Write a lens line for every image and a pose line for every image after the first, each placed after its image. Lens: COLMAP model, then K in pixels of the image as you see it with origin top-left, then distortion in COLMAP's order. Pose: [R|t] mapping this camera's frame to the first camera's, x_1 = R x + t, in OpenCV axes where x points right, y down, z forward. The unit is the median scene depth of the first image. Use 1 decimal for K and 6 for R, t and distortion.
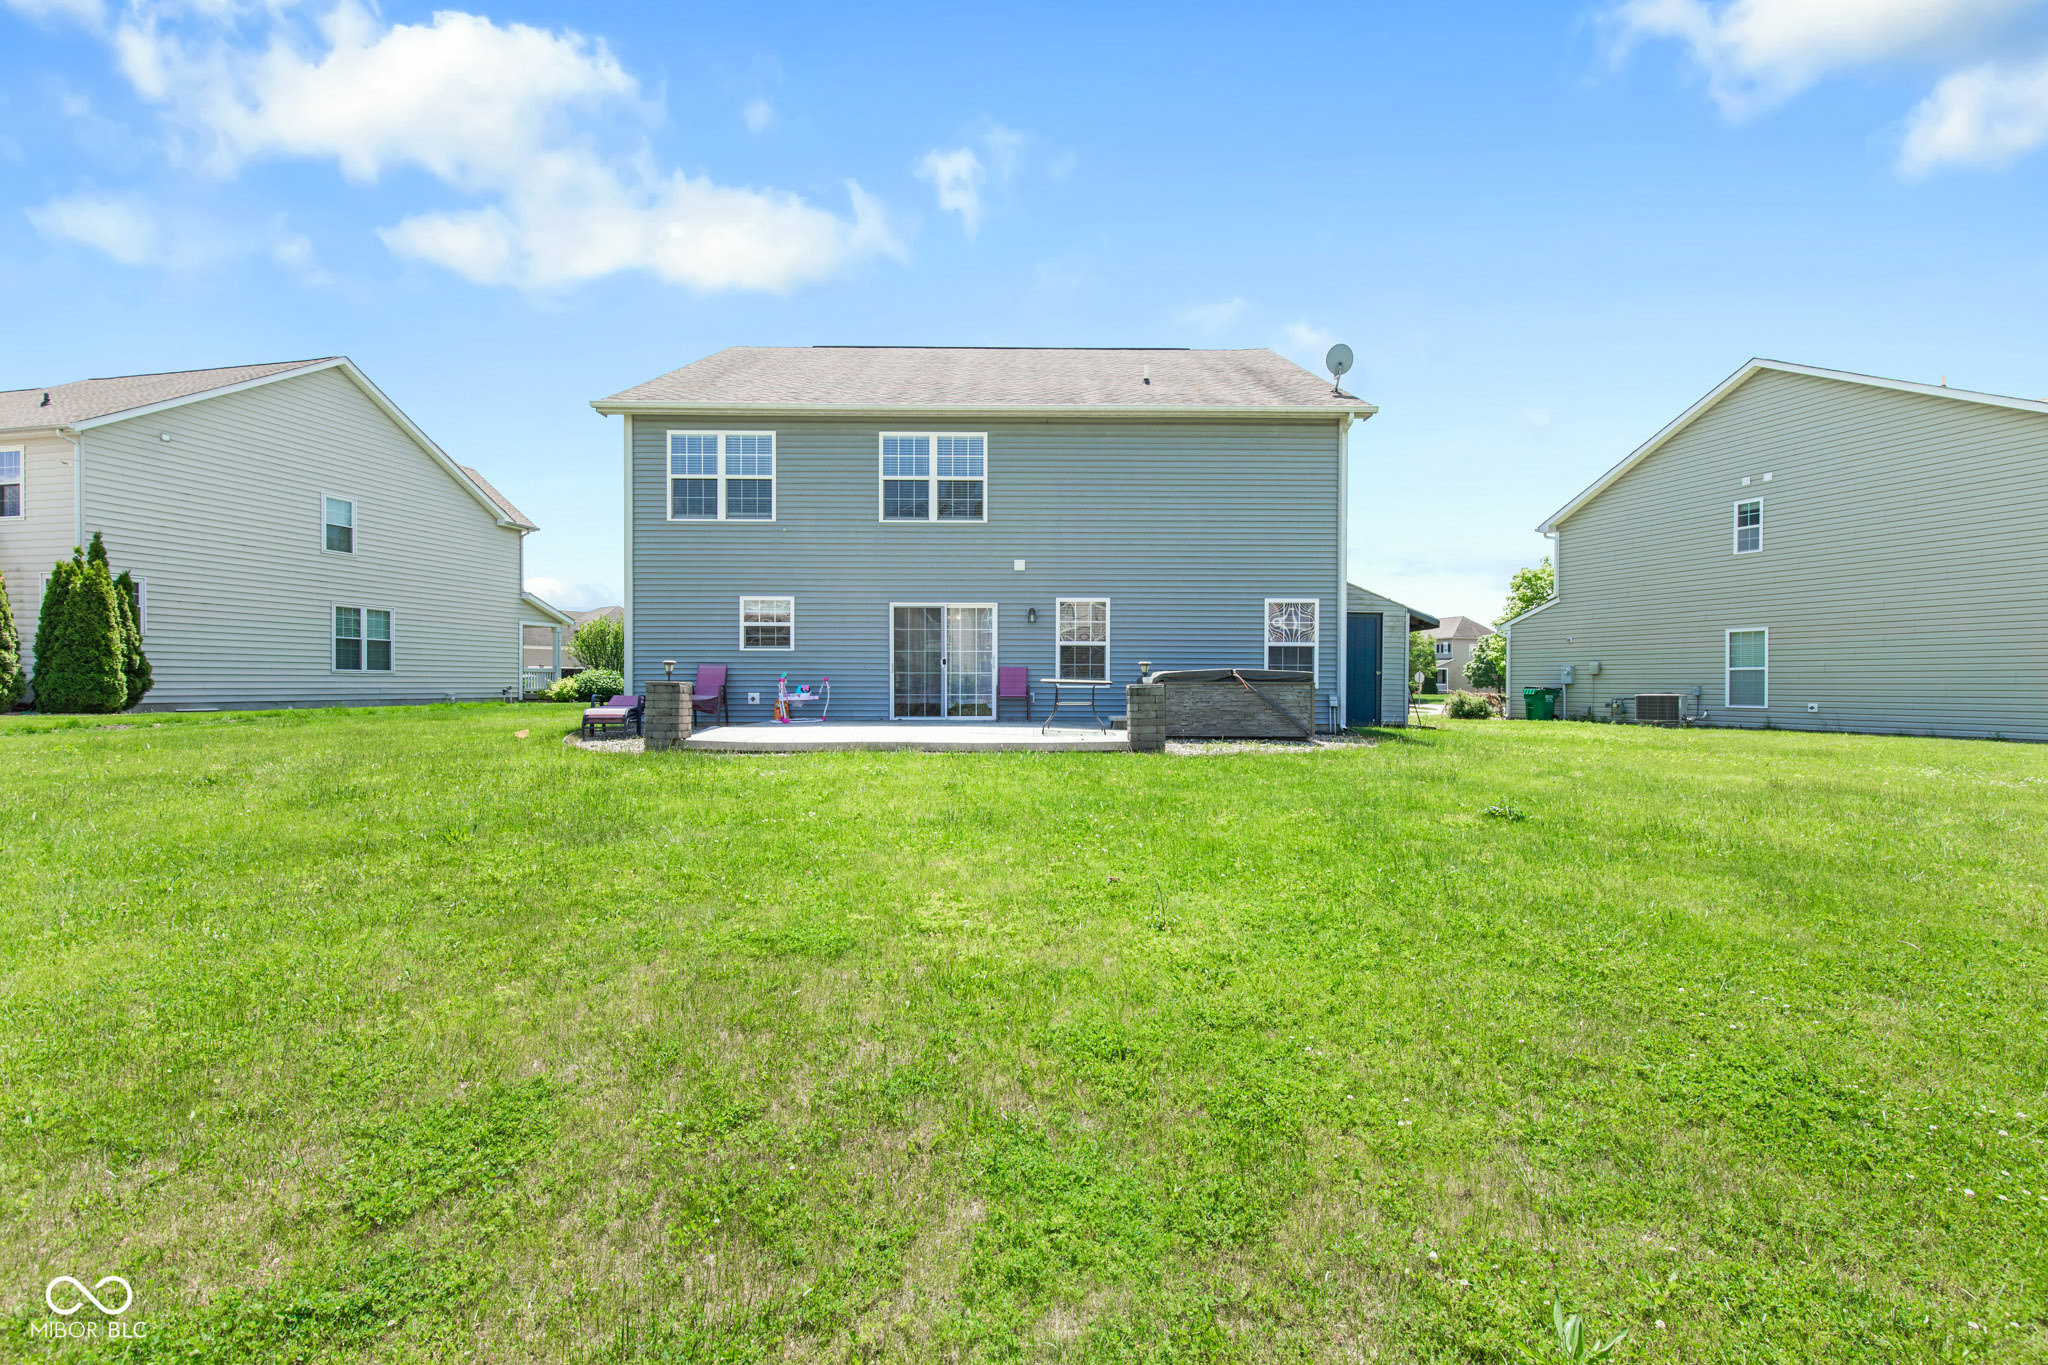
lens RADIAL K [[943.3, 0, 1035.6], [0, 943.3, 689.9], [0, 0, 1]] dist [0.004652, -0.000694]
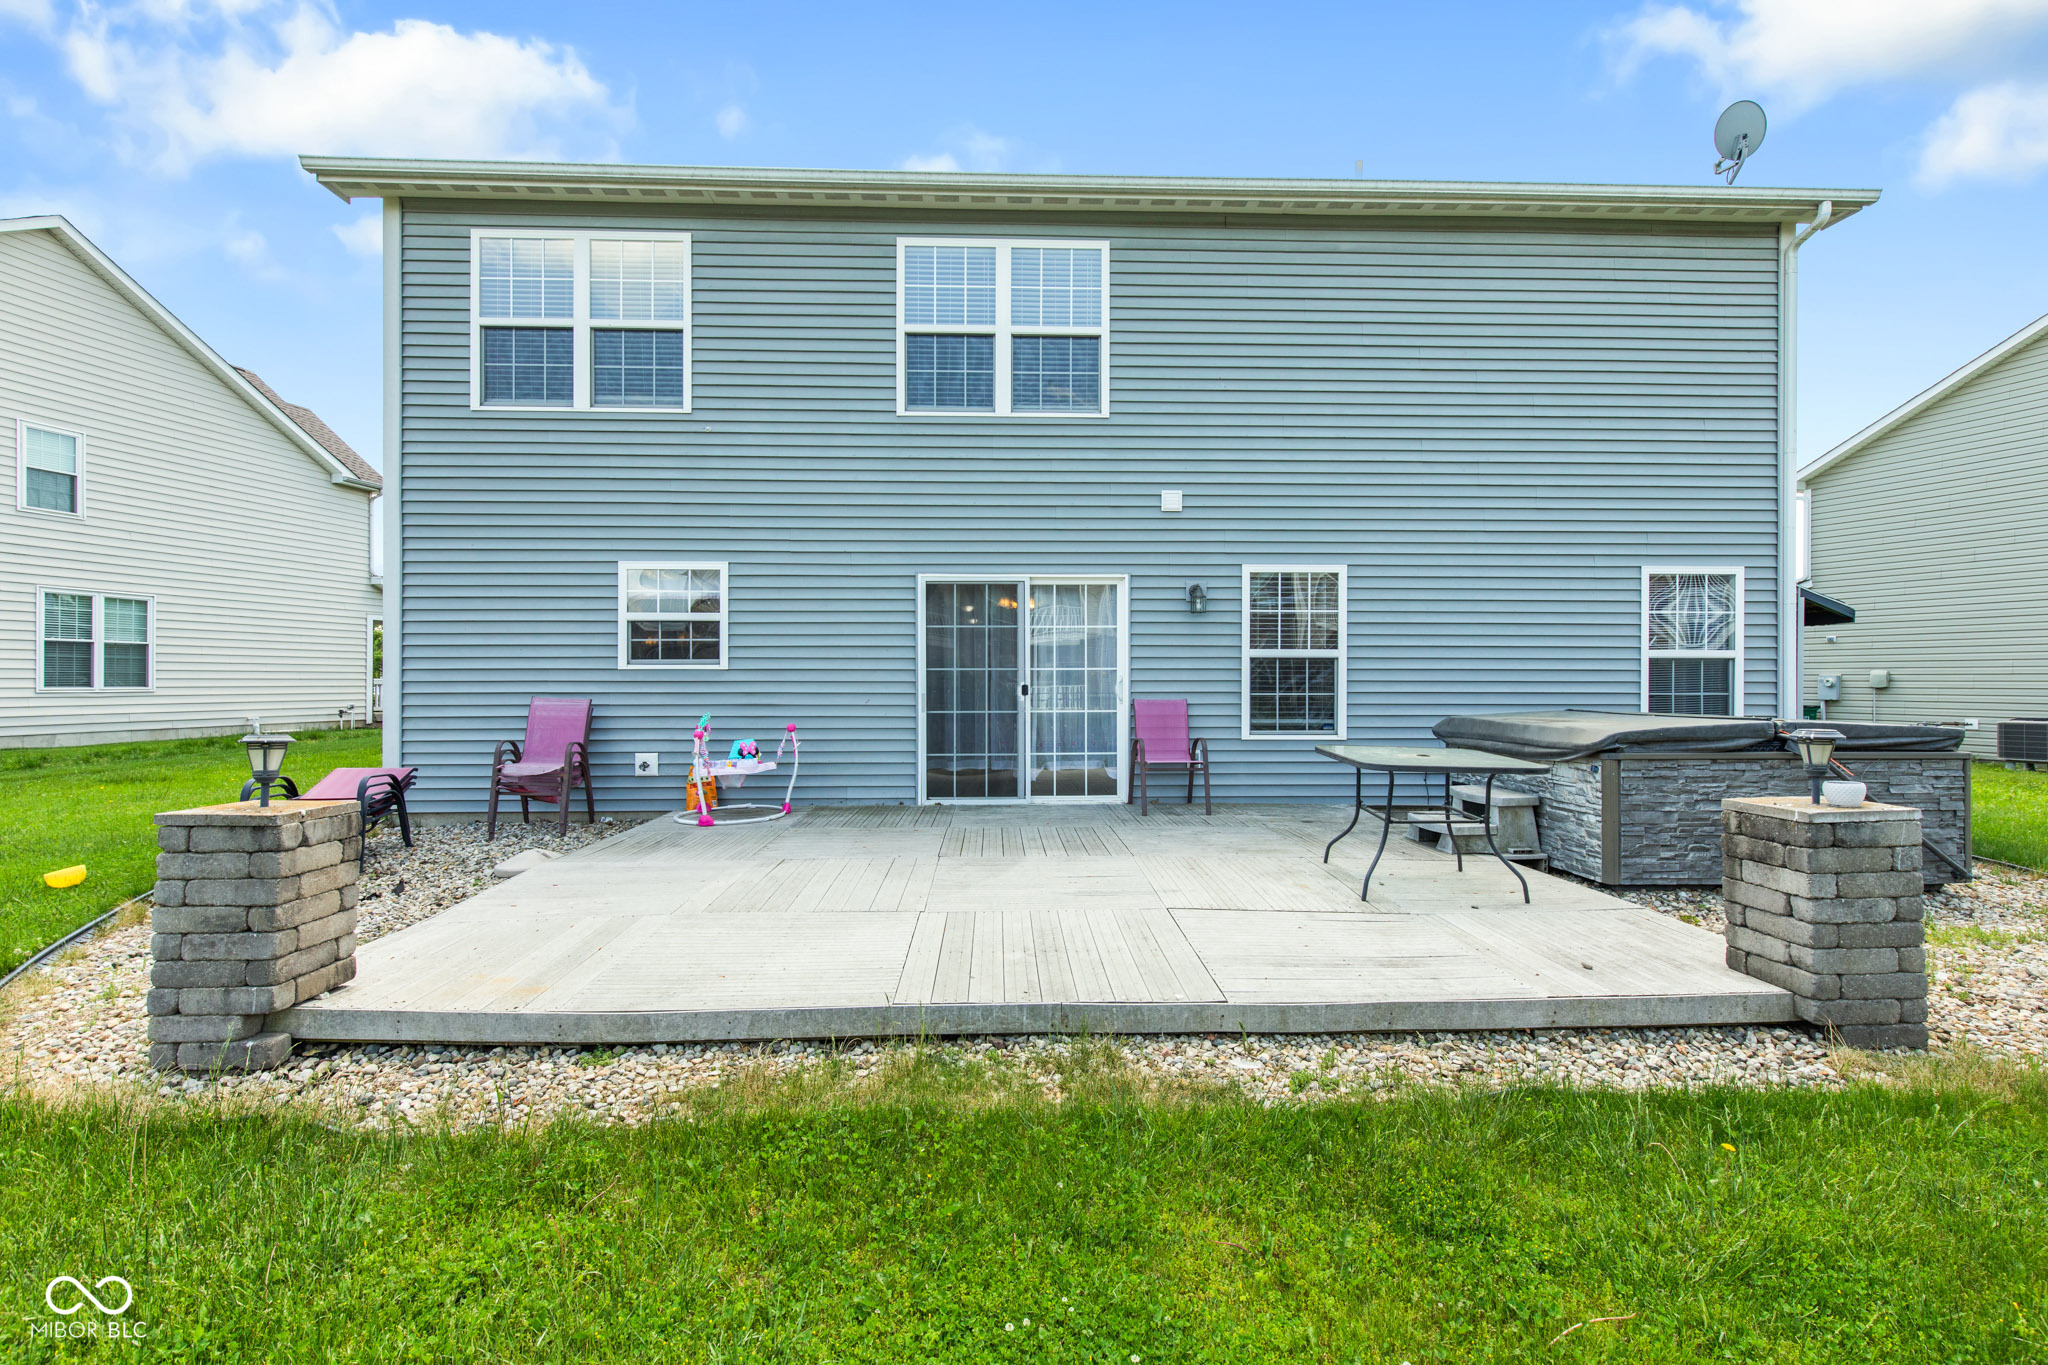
lens RADIAL K [[943.3, 0, 1026.4], [0, 943.3, 678.4], [0, 0, 1]] dist [0.004652, -0.000694]
pose [[0.999607, -0.002924, 0.027896, -0.110322], [0.003142, 0.999965, -0.007776, -0.031950], [-0.027872, 0.007860, 0.999581, 0.491282]]
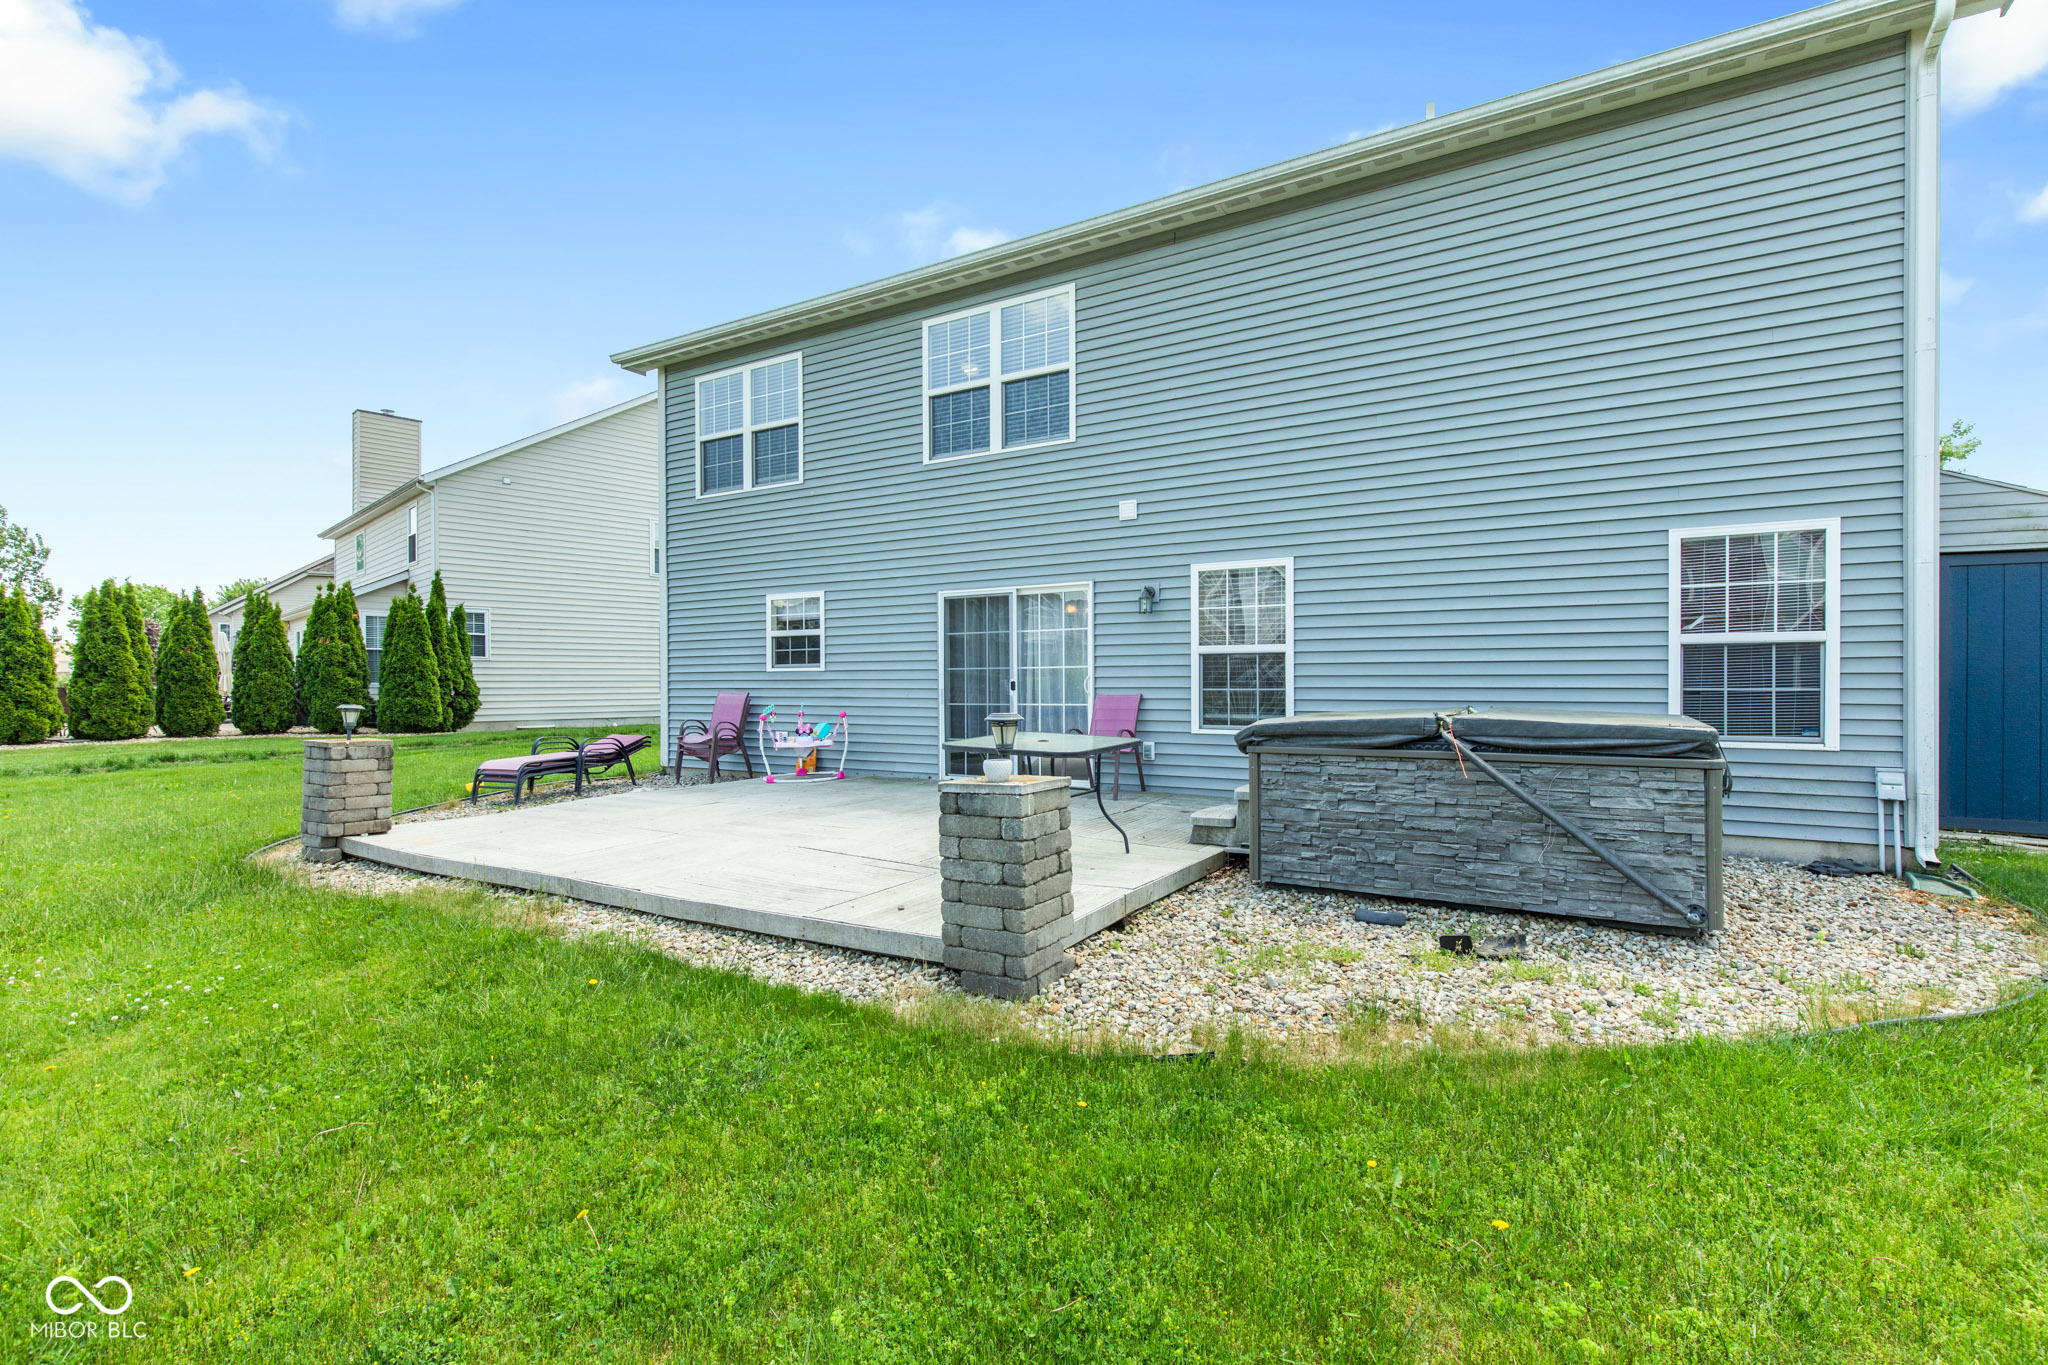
lens RADIAL K [[943.3, 0, 1013.9], [0, 943.3, 686.4], [0, 0, 1]] dist [0.004652, -0.000694]
pose [[0.851285, -0.005567, -0.524674, 0.215003], [0.006651, 0.999978, 0.000182, -0.029267], [0.524661, -0.003644, 0.851303, 0.493830]]
